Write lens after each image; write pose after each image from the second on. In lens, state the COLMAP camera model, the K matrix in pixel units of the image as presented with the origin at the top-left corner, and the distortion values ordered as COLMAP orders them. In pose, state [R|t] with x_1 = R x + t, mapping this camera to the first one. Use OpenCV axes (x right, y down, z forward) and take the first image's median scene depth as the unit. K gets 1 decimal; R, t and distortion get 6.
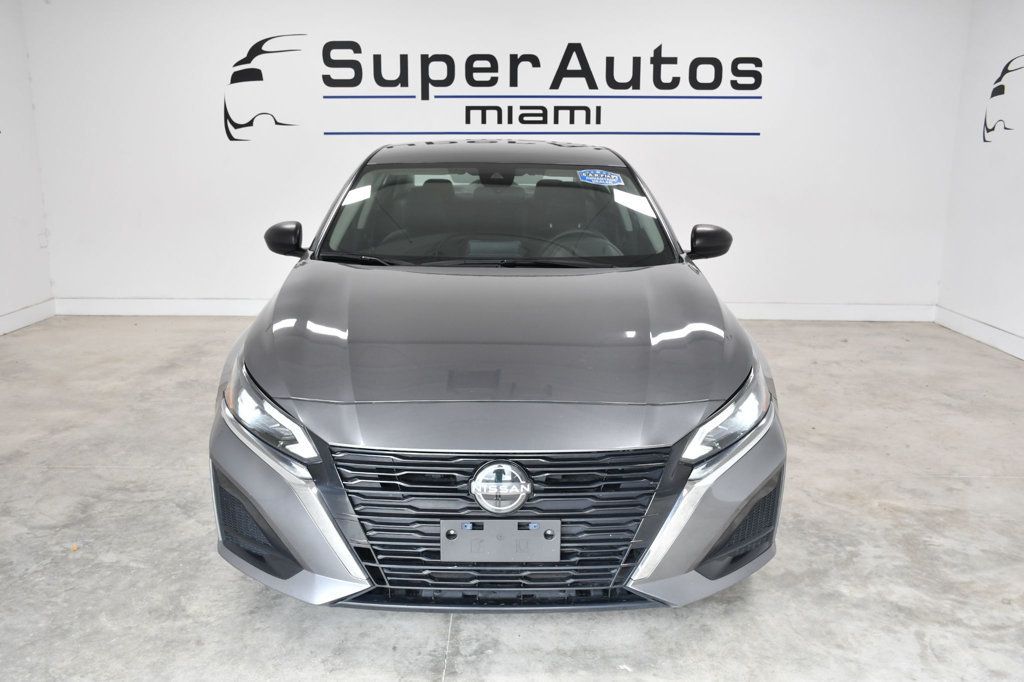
lens RADIAL K [[909.6, 0, 531.6], [0, 909.6, 344.9], [0, 0, 1]] dist [-0.052594, 0.054203]
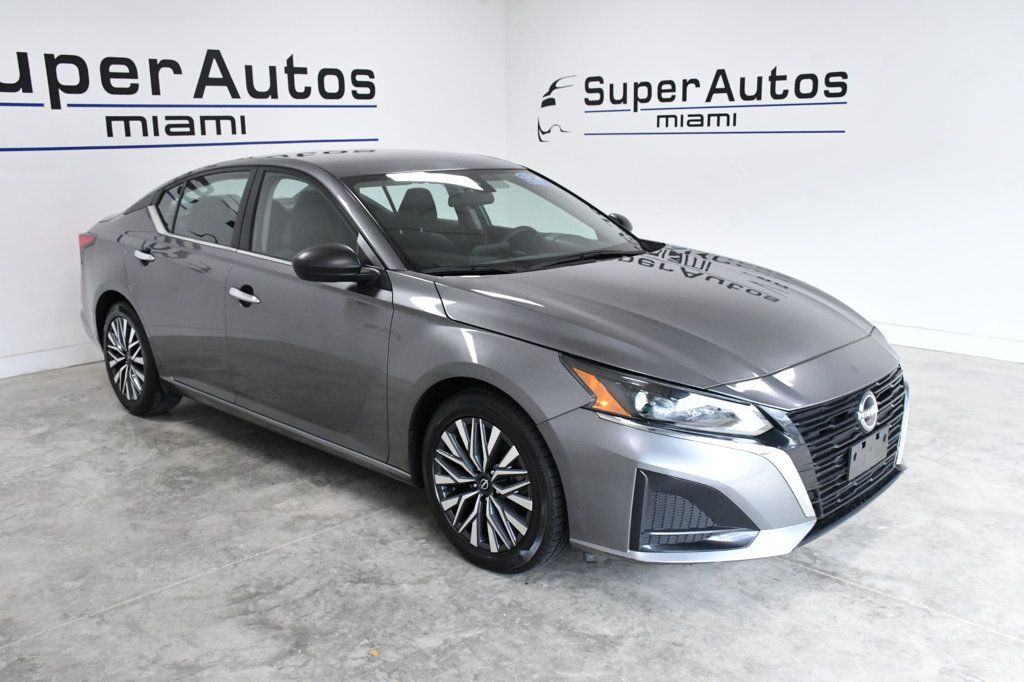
lens RADIAL K [[909.6, 0, 516.2], [0, 909.6, 343.4], [0, 0, 1]] dist [-0.052594, 0.054203]
pose [[0.696965, -0.175627, 0.695267, -0.449791], [0.180116, 0.981338, 0.067333, -0.036133], [-0.694117, 0.078300, 0.715591, 0.122173]]
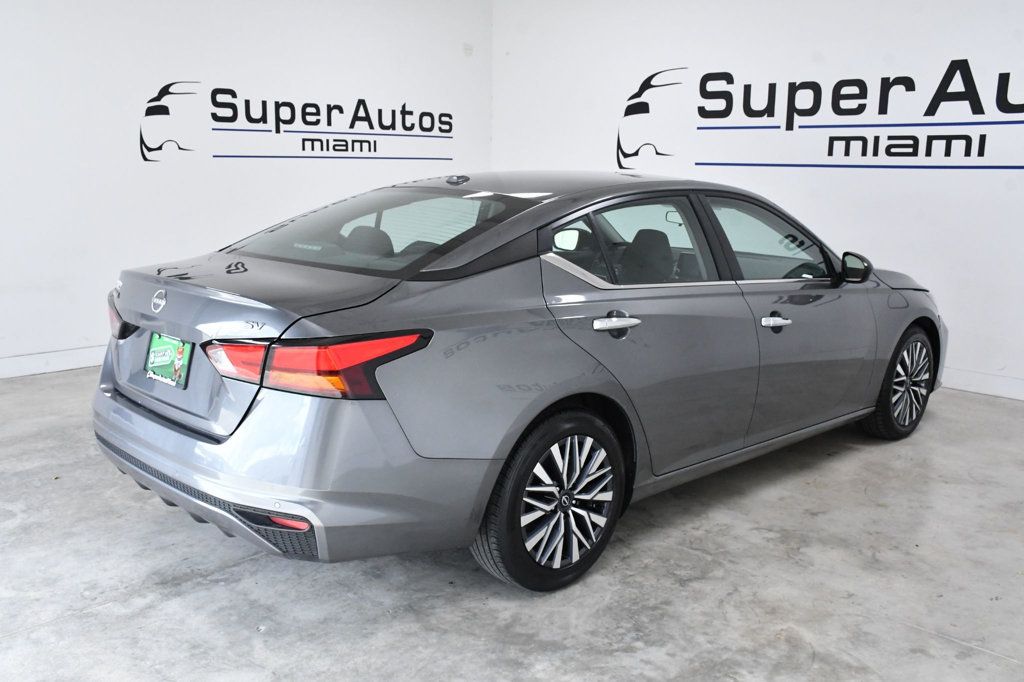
lens RADIAL K [[971.3, 0, 506.4], [0, 971.3, 346.1], [0, 0, 1]] dist [0.003033, 0.000000]
pose [[0.725765, 0.137038, -0.674156, 0.391288], [-0.165055, 0.986022, 0.022742, -0.023208], [0.667849, 0.094767, 0.738239, 0.077590]]
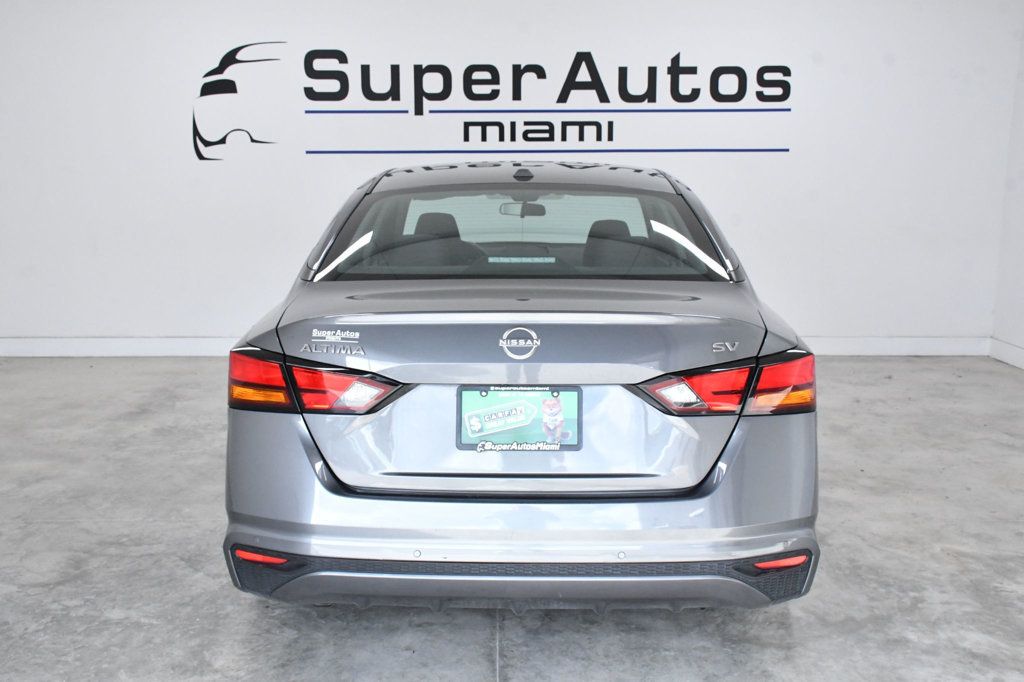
lens RADIAL K [[1095.0, 0, 517.4], [0, 1095.0, 343.0], [0, 0, 1]] dist [0.048940, 0.000000]
pose [[0.999635, -0.009883, 0.025125, -0.050130], [0.011139, 0.998670, -0.050343, 0.012768], [-0.024594, 0.050605, 0.998416, -0.084729]]
